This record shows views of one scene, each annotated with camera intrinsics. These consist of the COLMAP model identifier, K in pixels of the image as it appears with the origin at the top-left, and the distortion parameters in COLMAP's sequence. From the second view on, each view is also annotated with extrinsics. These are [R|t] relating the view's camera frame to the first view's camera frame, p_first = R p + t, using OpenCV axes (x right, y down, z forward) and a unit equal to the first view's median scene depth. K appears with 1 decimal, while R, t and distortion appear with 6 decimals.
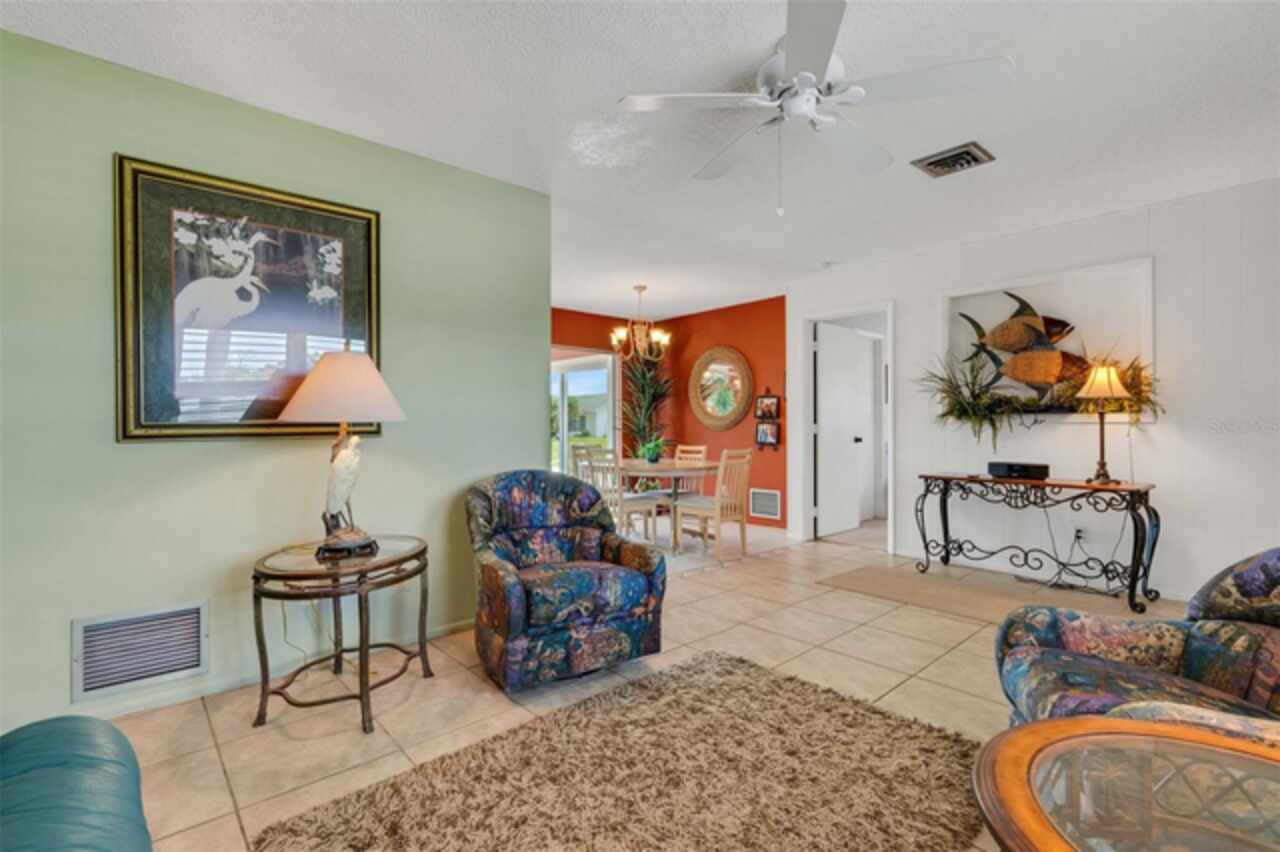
lens RADIAL K [[597.2, 0, 640.0], [0, 597.2, 426.0], [0, 0, 1]] dist [-0.001508, -0.000081]
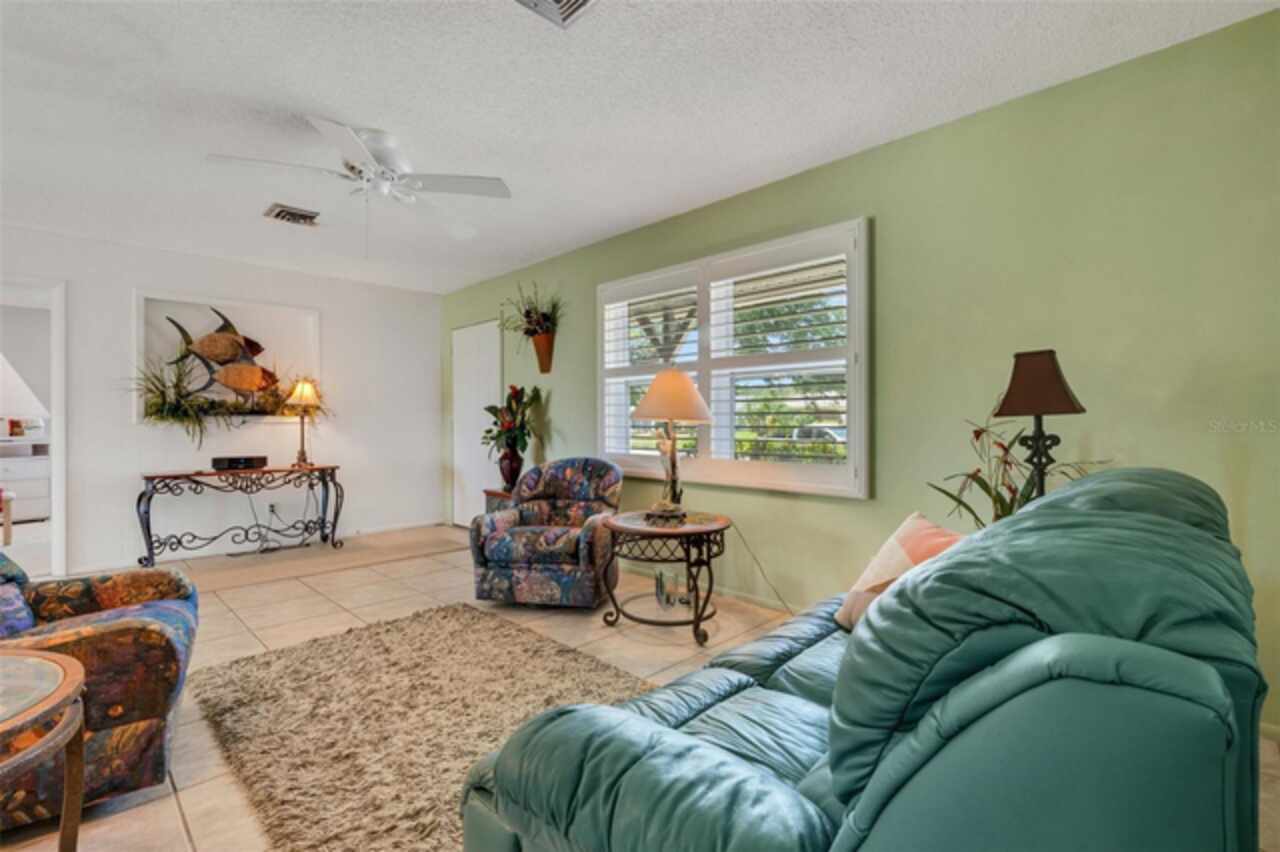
lens RADIAL K [[582.3, 0, 645.3], [0, 582.3, 425.7], [0, 0, 1]] dist [-0.002494, 0.000071]
pose [[-0.065459, -0.005328, 0.997841, -0.581265], [0.007873, 0.999952, 0.005855, -0.000403], [-0.997824, 0.008239, -0.065414, 0.263831]]
